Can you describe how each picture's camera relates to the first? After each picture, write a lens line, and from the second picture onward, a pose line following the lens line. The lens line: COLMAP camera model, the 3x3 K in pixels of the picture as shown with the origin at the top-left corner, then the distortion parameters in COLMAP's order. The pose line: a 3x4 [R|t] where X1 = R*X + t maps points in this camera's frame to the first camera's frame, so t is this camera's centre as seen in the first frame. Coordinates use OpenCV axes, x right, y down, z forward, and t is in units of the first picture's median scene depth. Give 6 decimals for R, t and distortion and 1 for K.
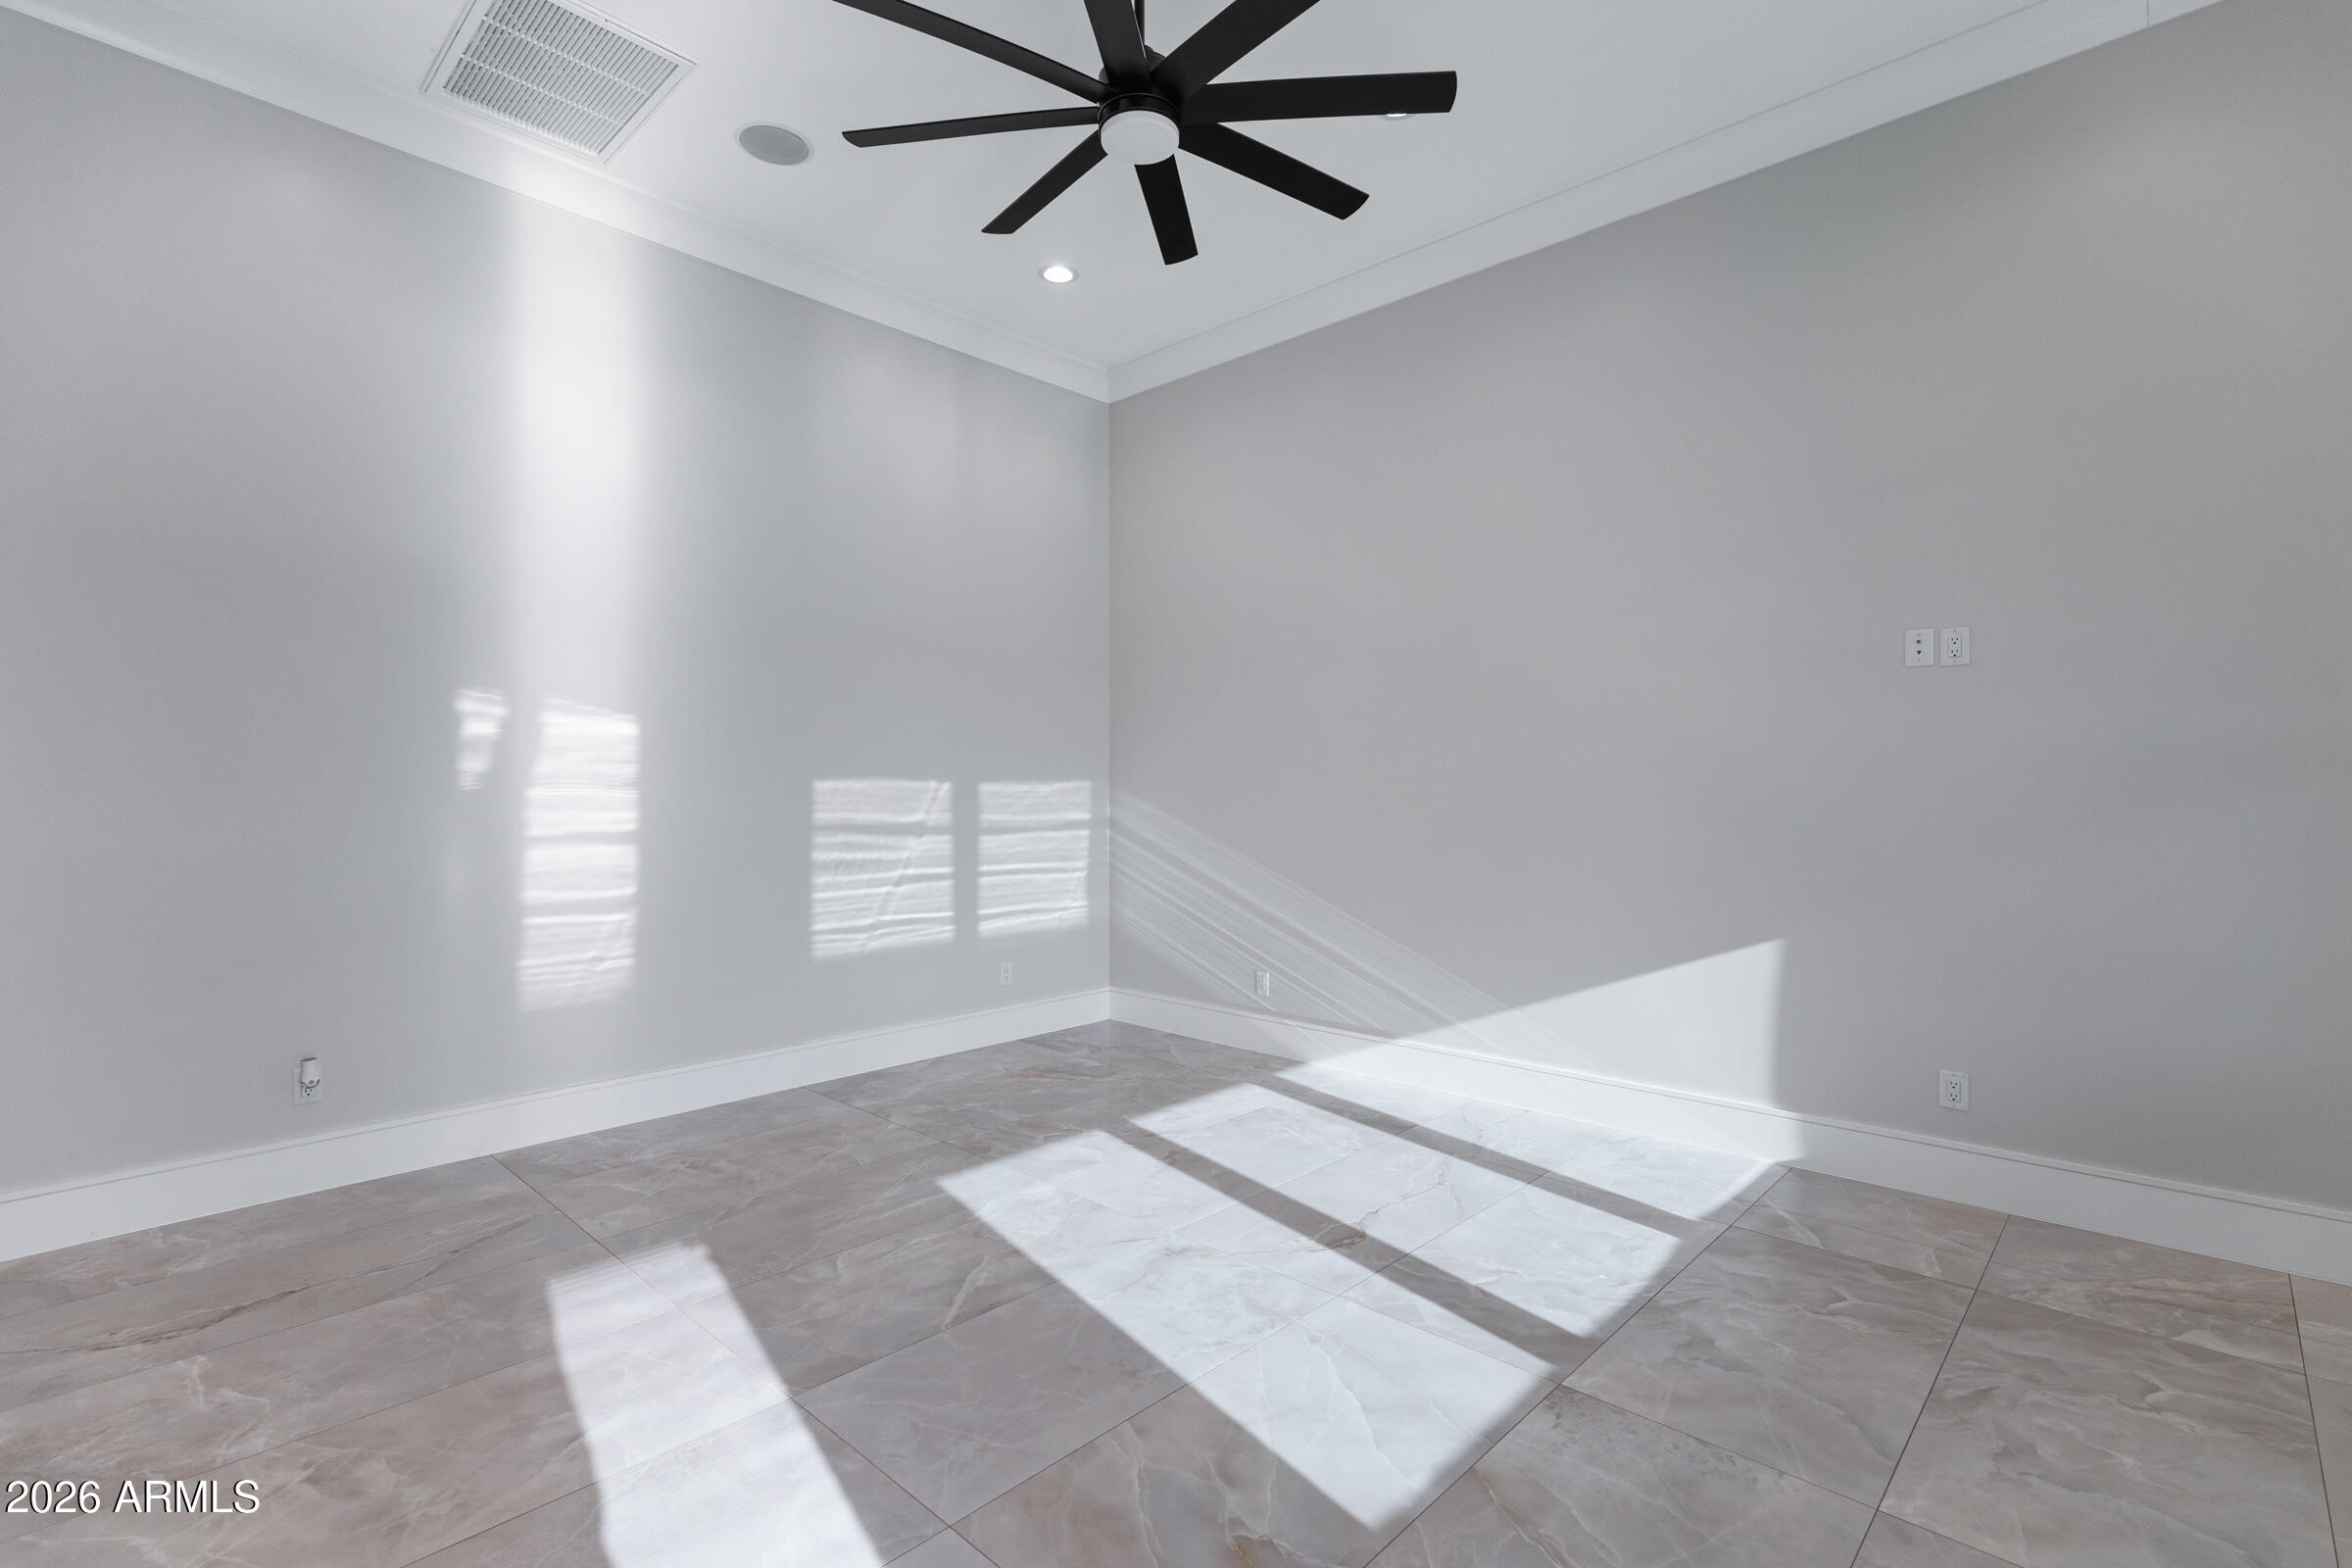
lens RADIAL K [[1105.7, 0, 1169.8], [0, 1105.7, 781.9], [0, 0, 1]] dist [0.008201, 0.000555]
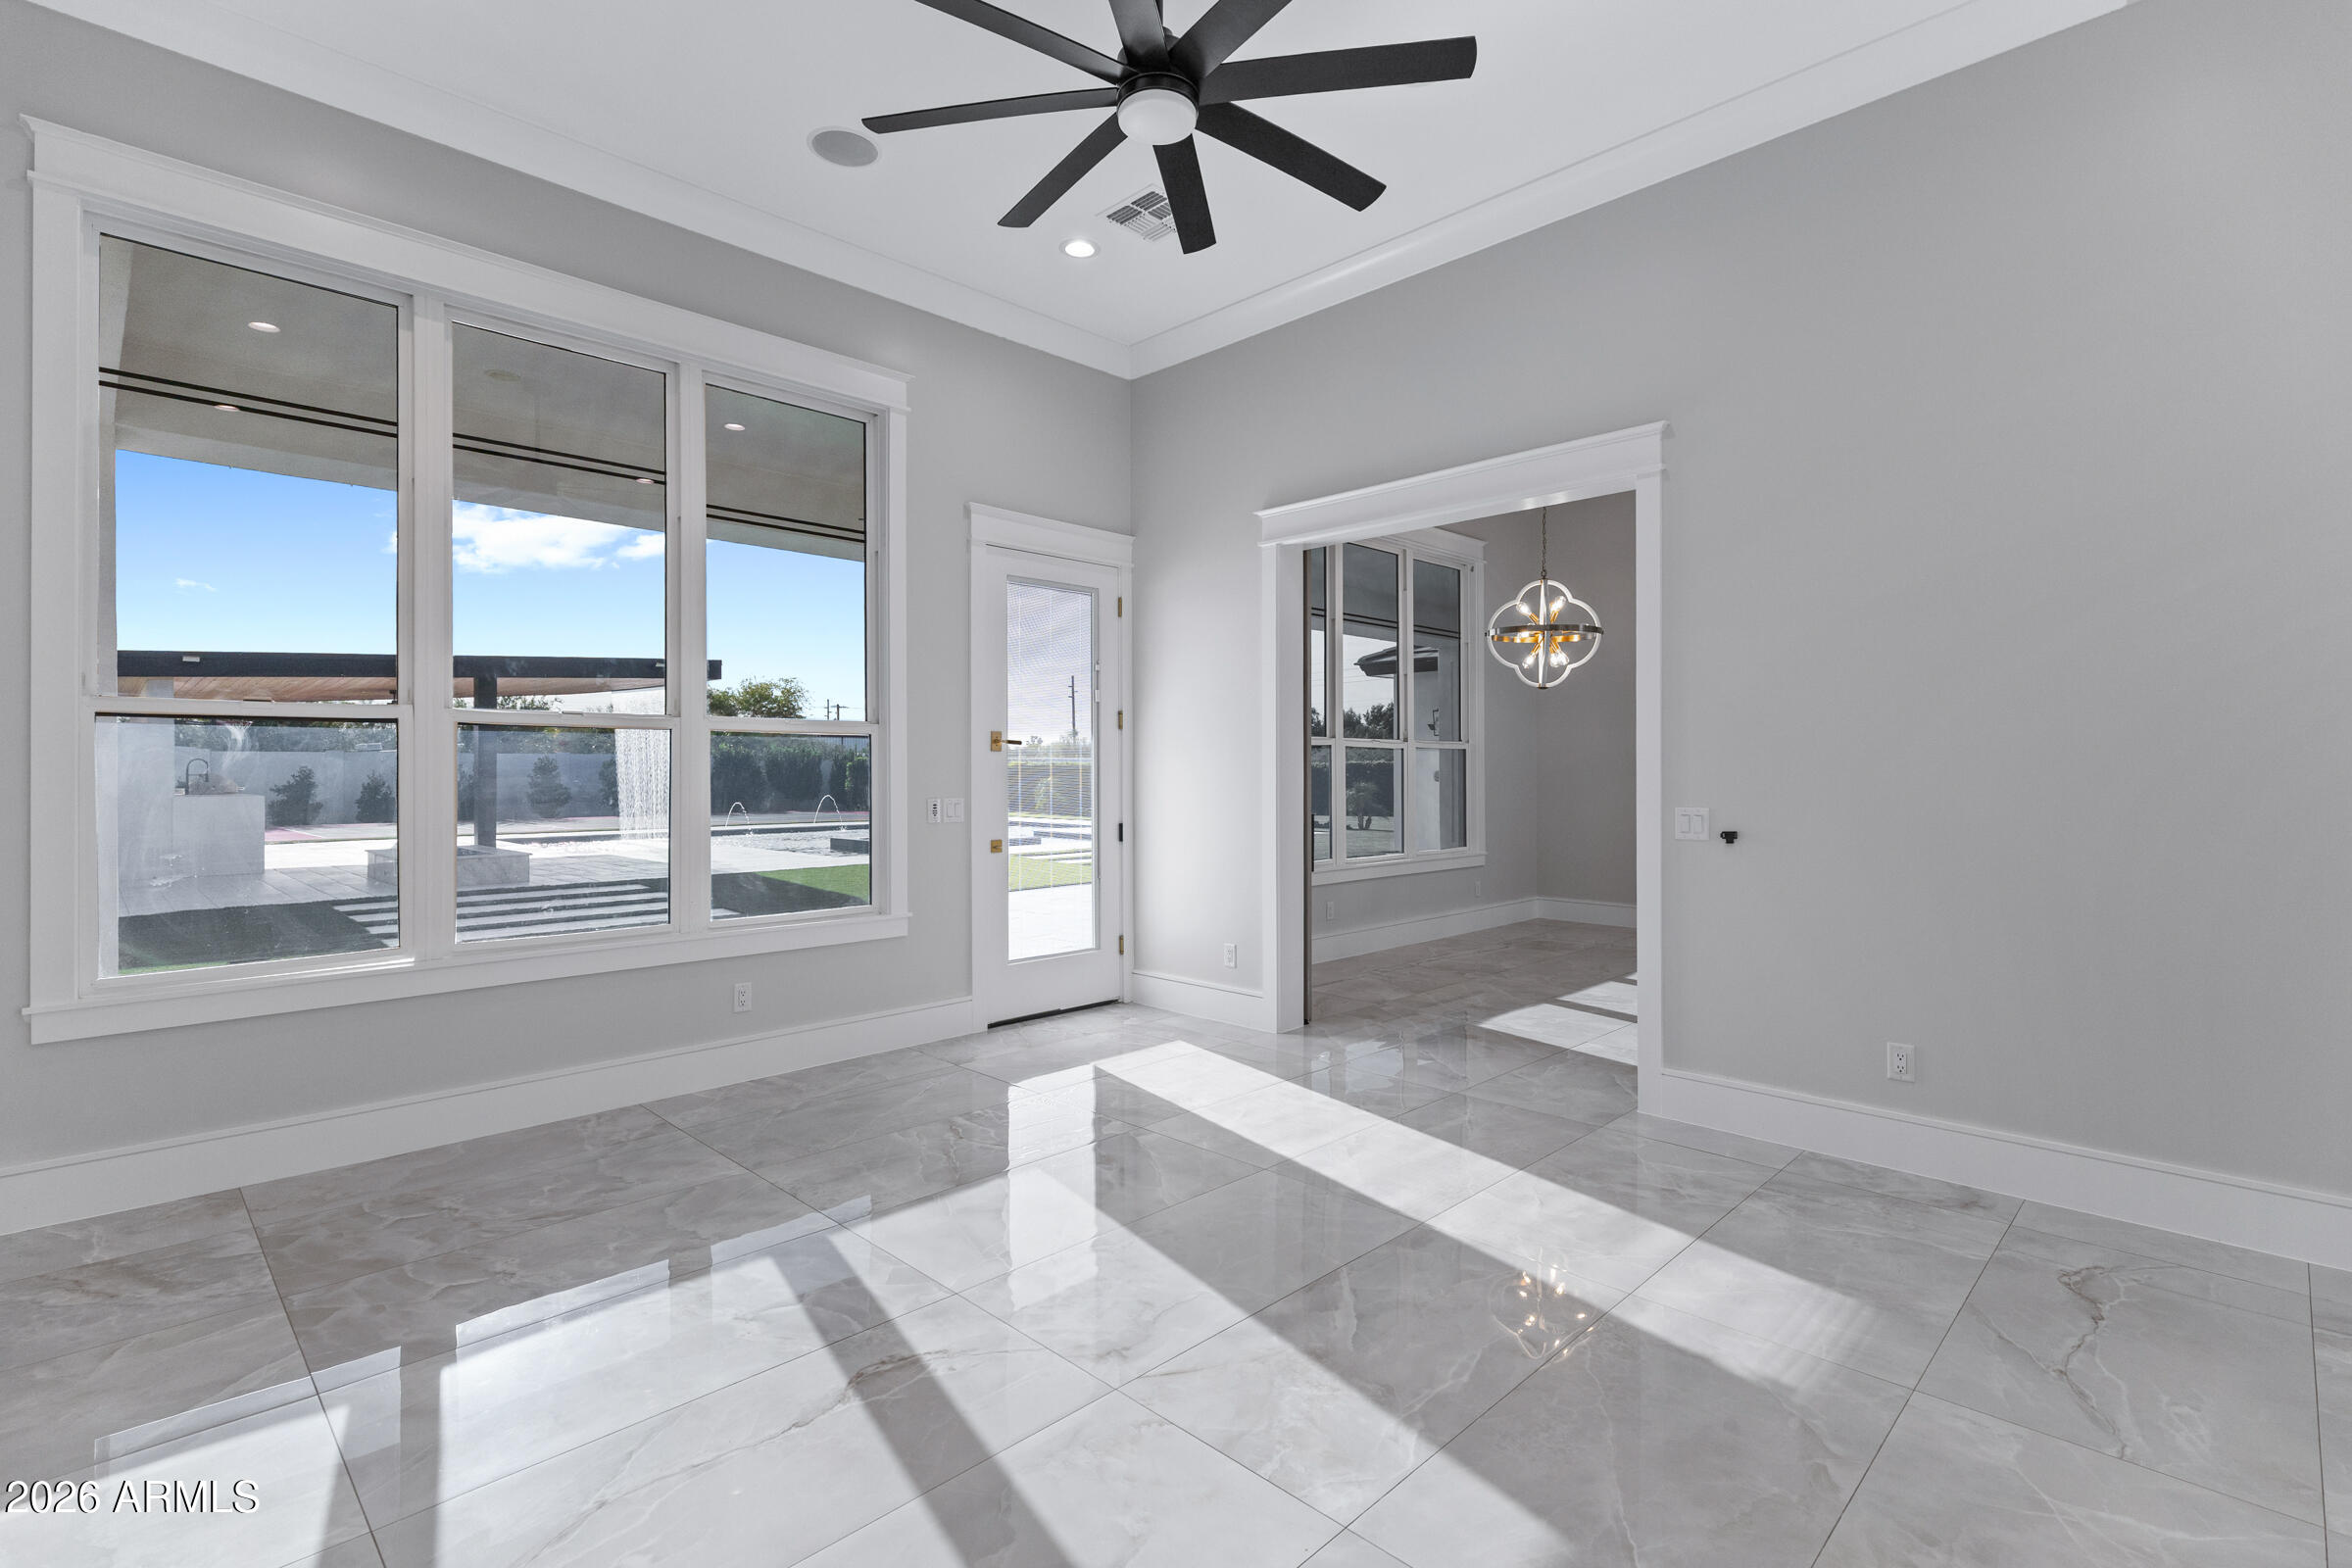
lens RADIAL K [[1105.7, 0, 1180.4], [0, 1105.7, 777.2], [0, 0, 1]] dist [0.008201, 0.000555]
pose [[-0.999904, 0.006199, 0.012399, -0.058269], [0.006228, 0.999978, 0.002302, 0.013028], [-0.012384, 0.002379, -0.999920, 1.930863]]
